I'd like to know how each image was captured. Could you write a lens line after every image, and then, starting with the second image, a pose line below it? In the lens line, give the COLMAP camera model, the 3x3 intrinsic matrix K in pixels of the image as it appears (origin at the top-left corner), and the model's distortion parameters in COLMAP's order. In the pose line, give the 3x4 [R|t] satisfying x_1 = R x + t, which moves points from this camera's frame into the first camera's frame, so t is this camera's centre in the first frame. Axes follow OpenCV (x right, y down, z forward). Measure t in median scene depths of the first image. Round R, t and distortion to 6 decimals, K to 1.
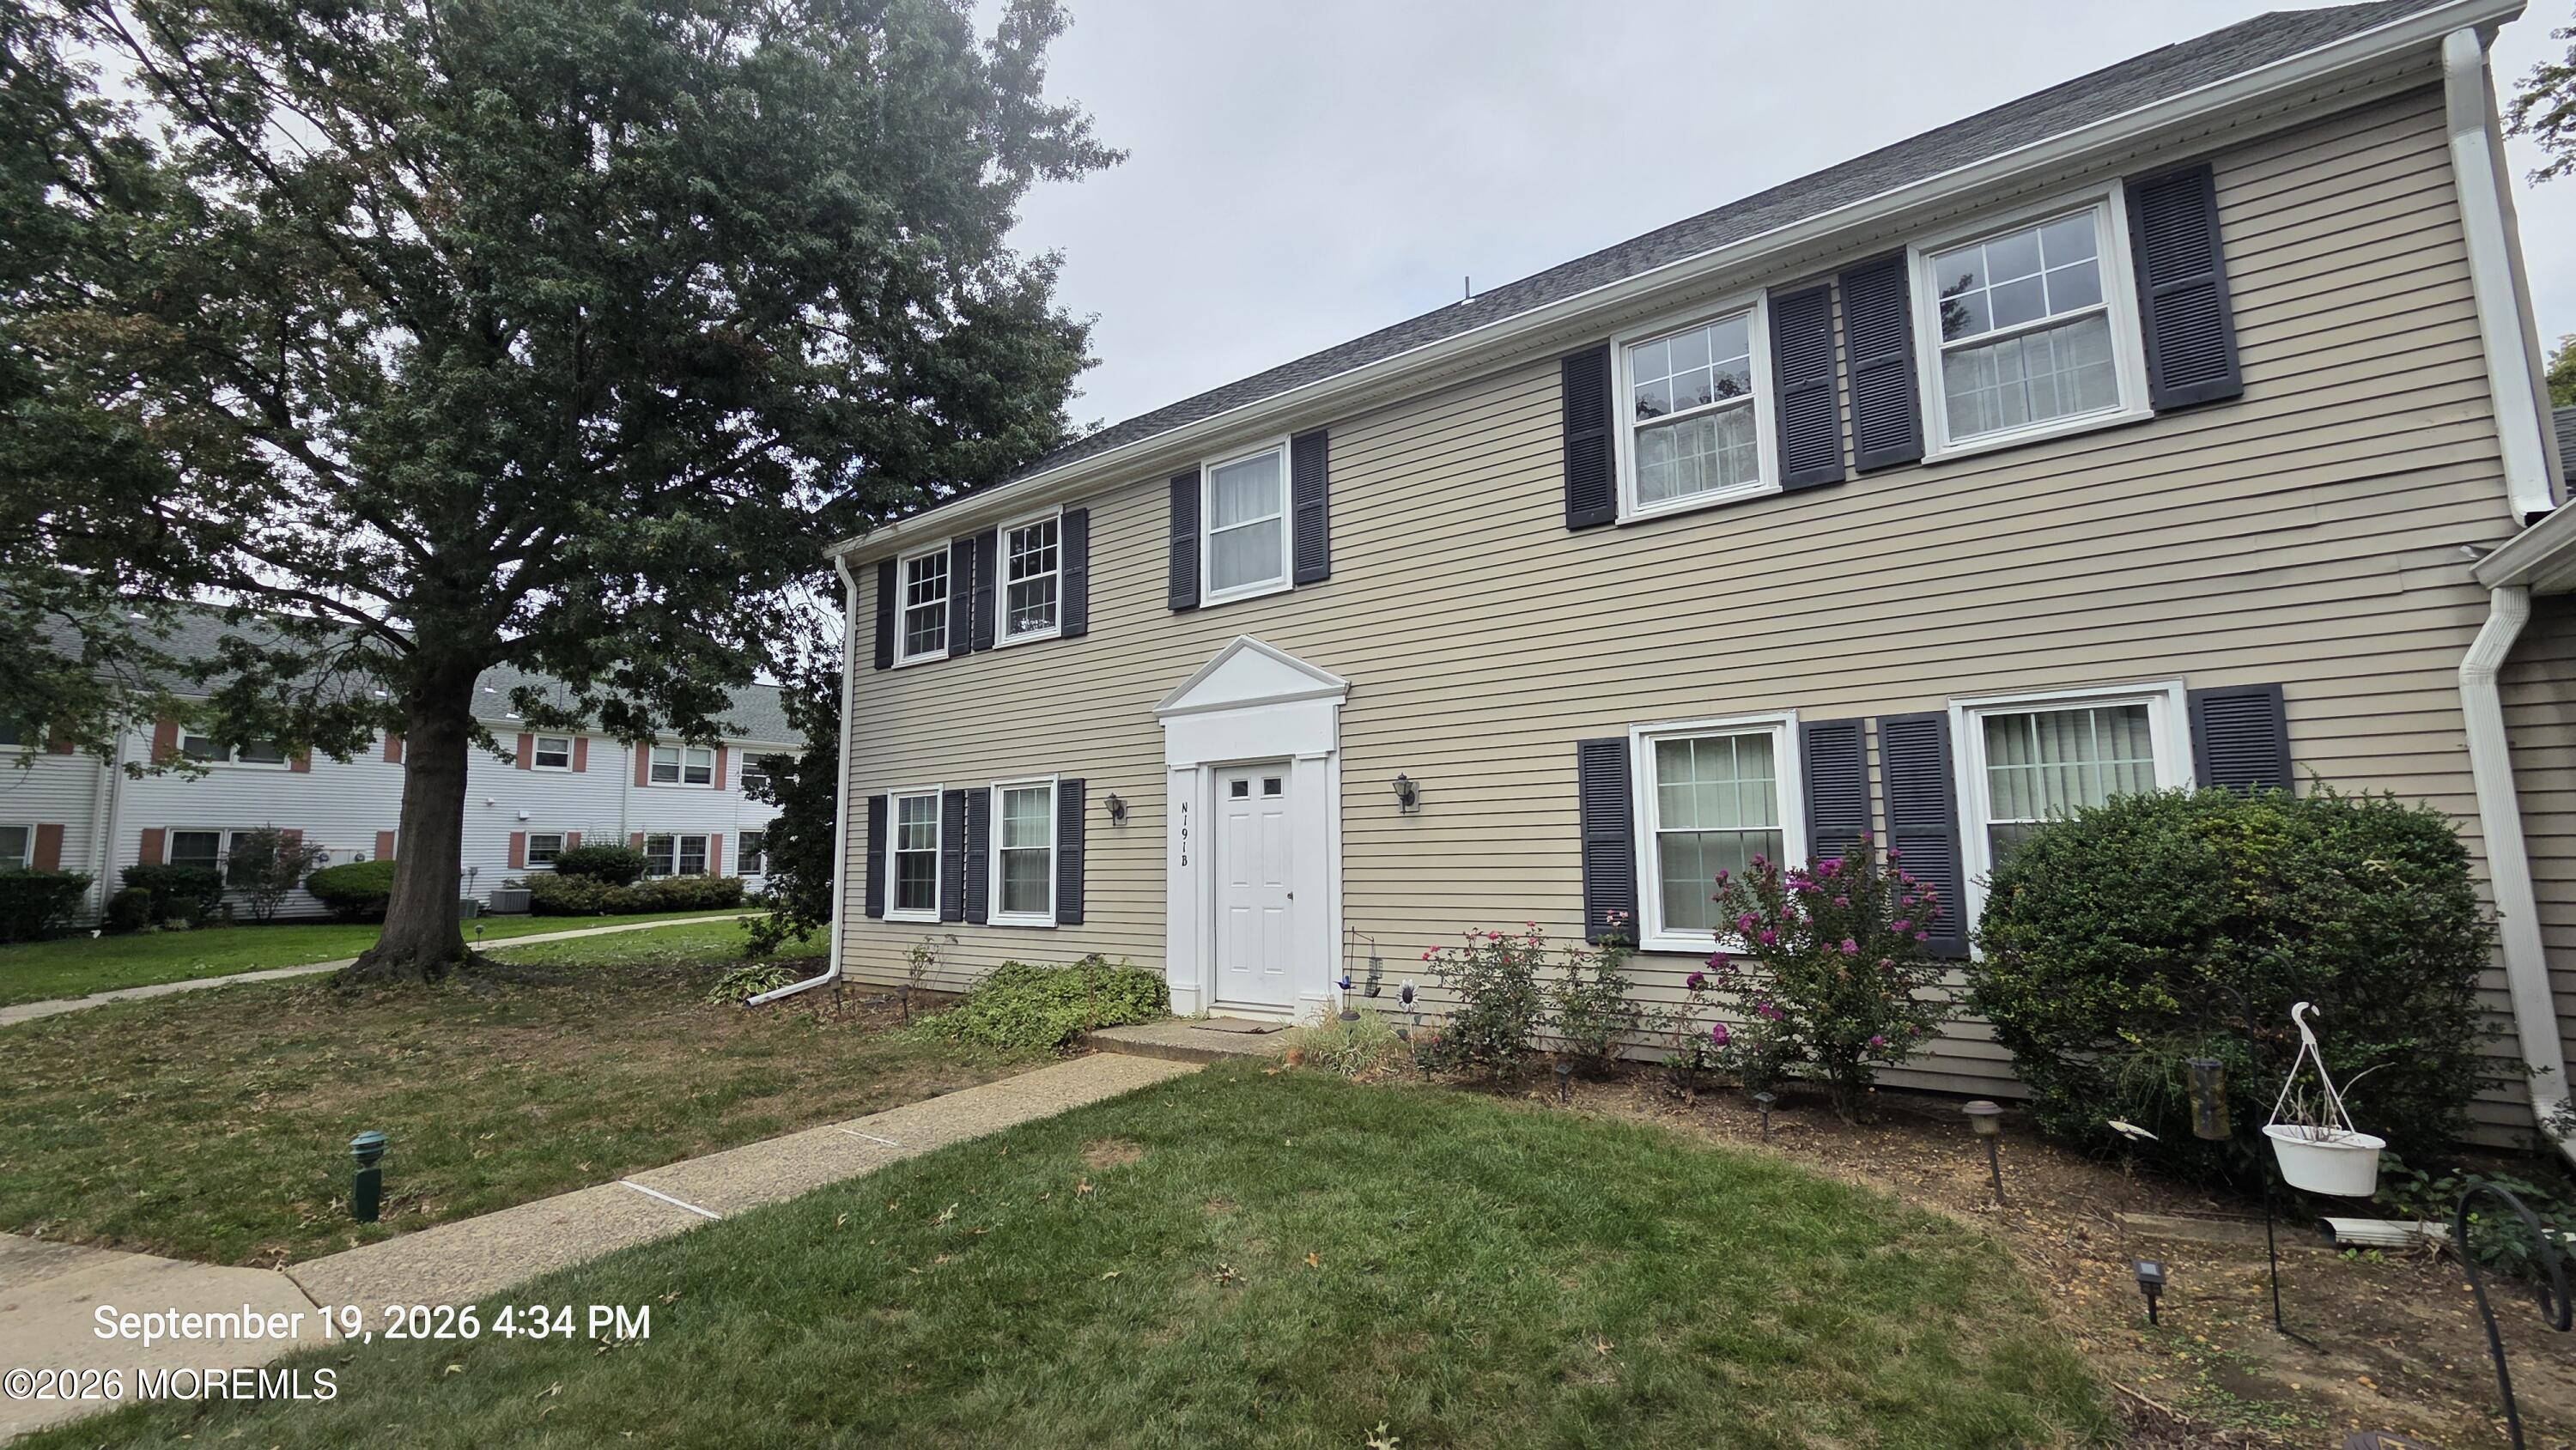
lens RADIAL K [[1052.4, 0, 1304.2], [0, 1052.4, 752.9], [0, 0, 1]] dist [0.001598, -0.000052]
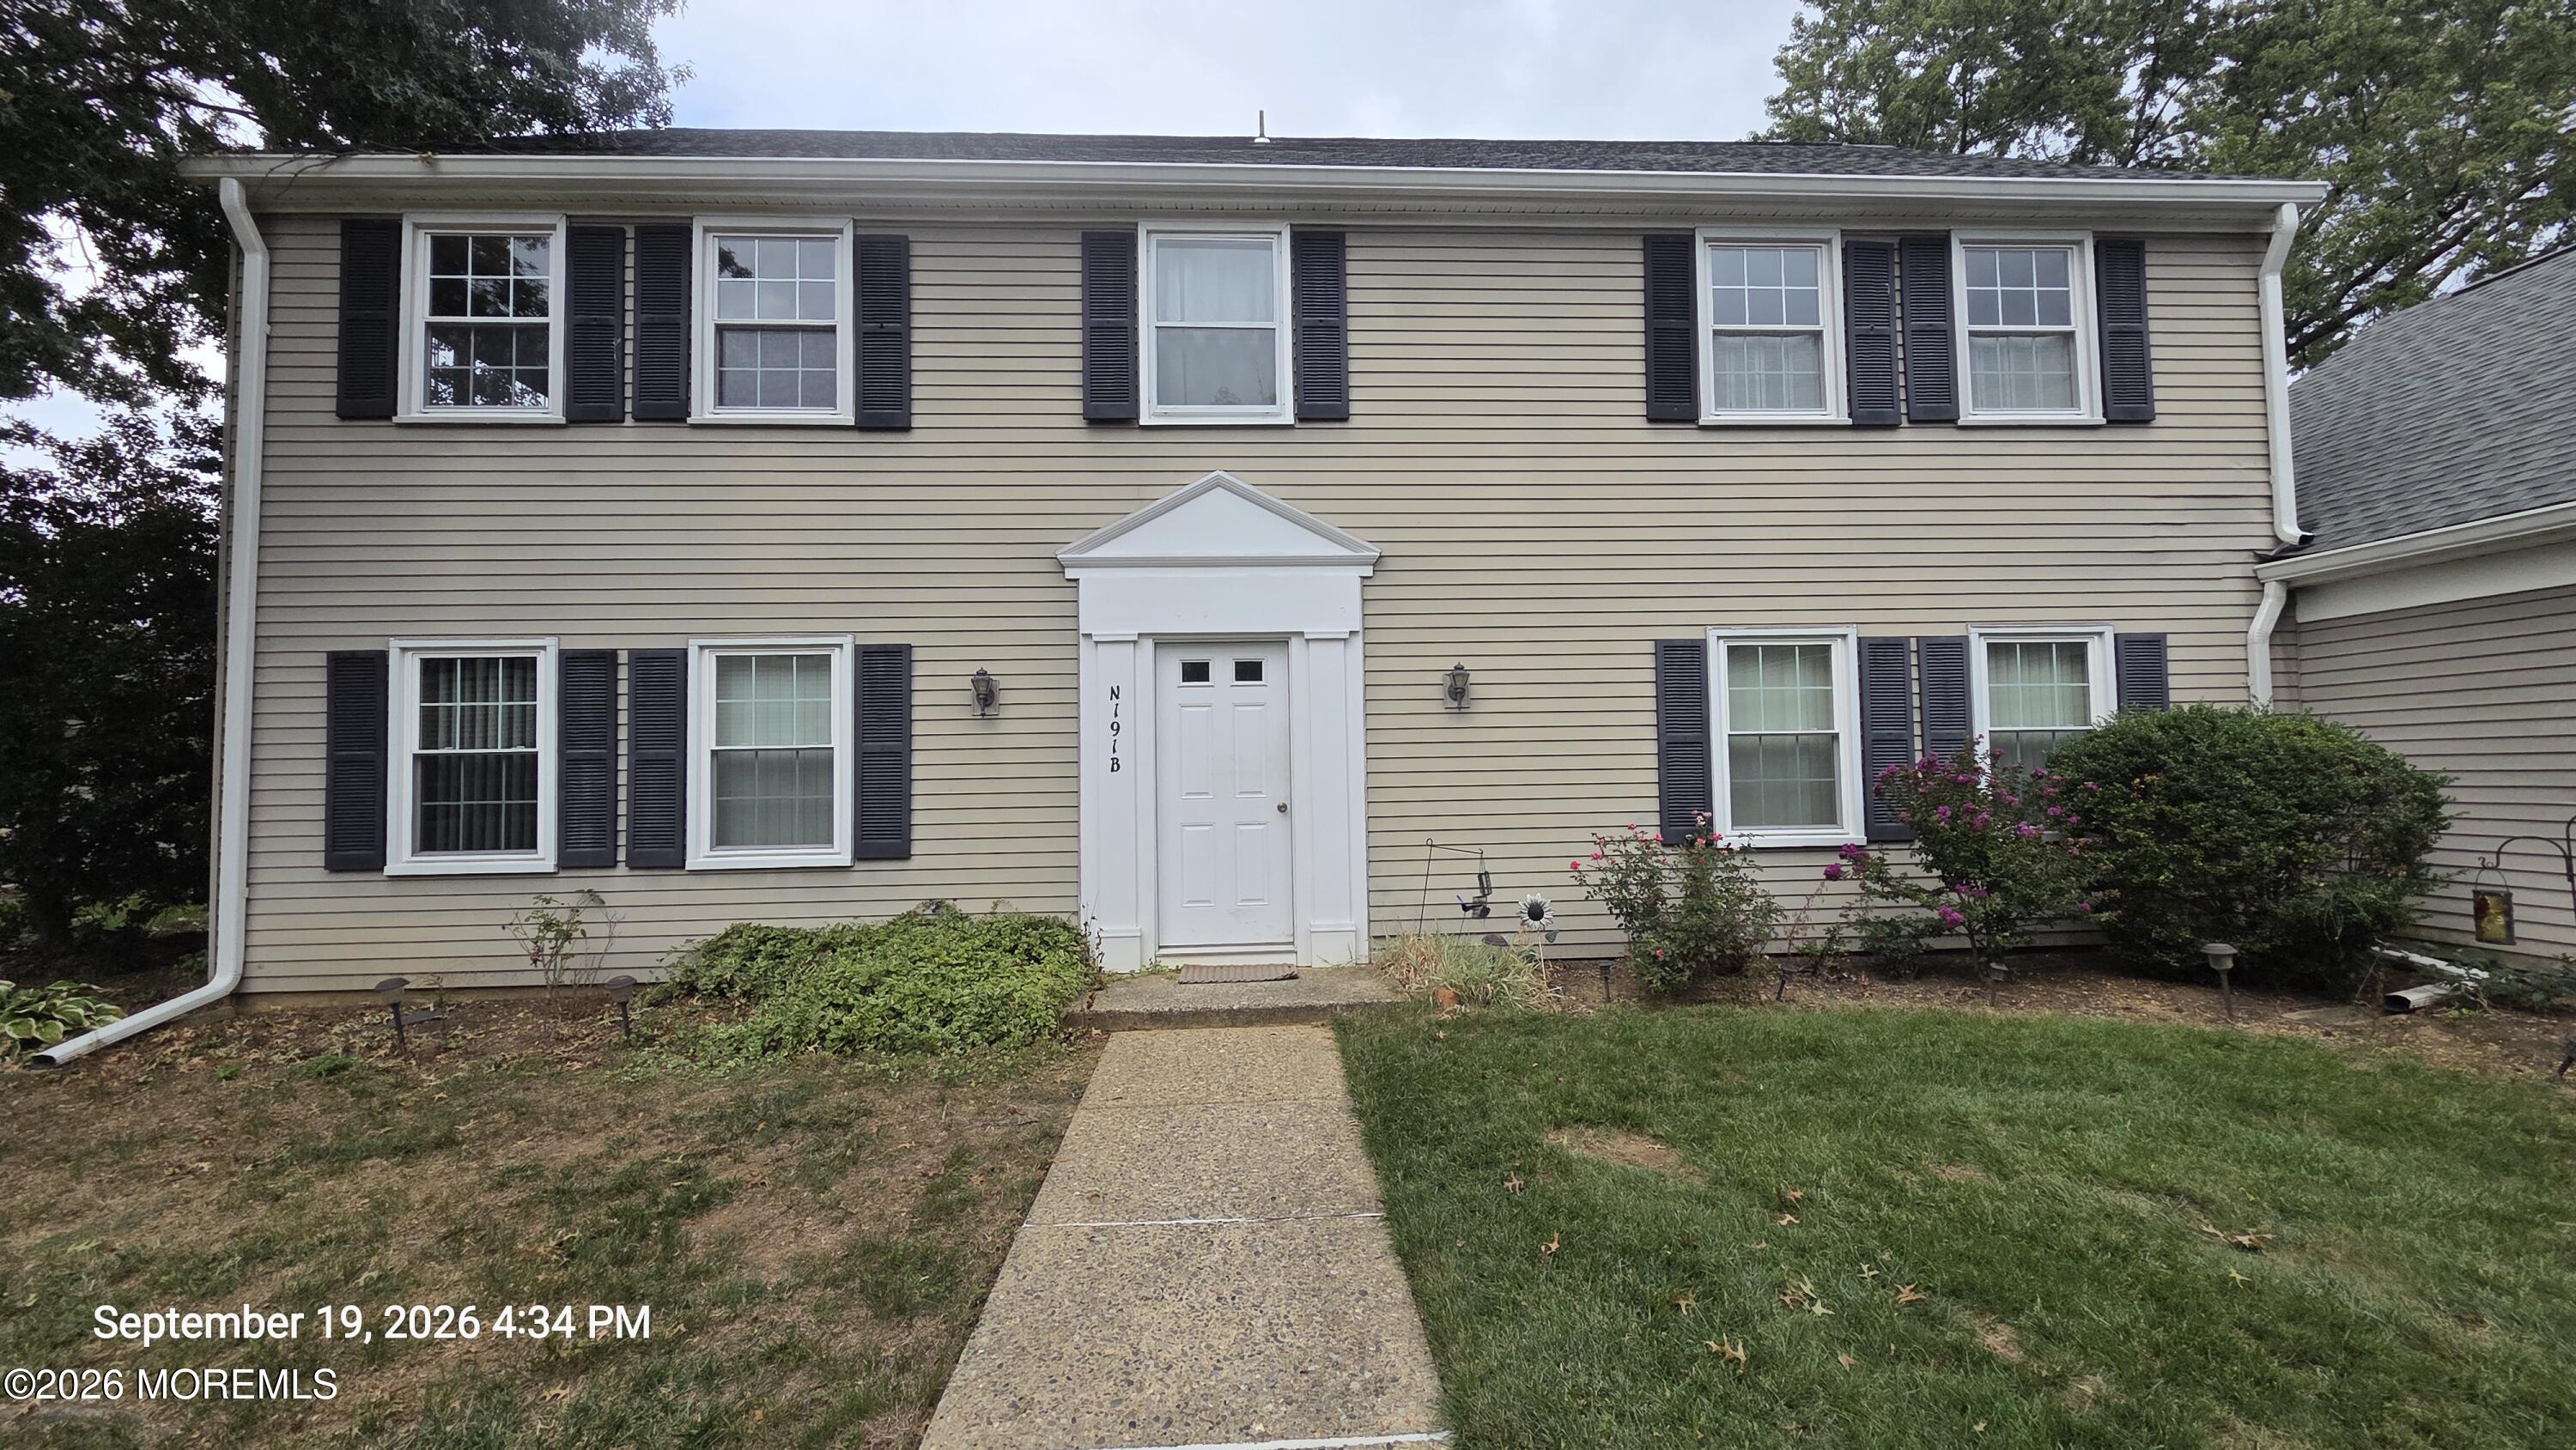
lens RADIAL K [[1052.4, 0, 1302.2], [0, 1052.4, 742.9], [0, 0, 1]] dist [0.001598, -0.000052]
pose [[0.779127, 0.013389, 0.626724, -0.489155], [-0.057954, 0.997029, 0.050747, 0.042808], [-0.624182, -0.075859, 0.777587, 0.350959]]
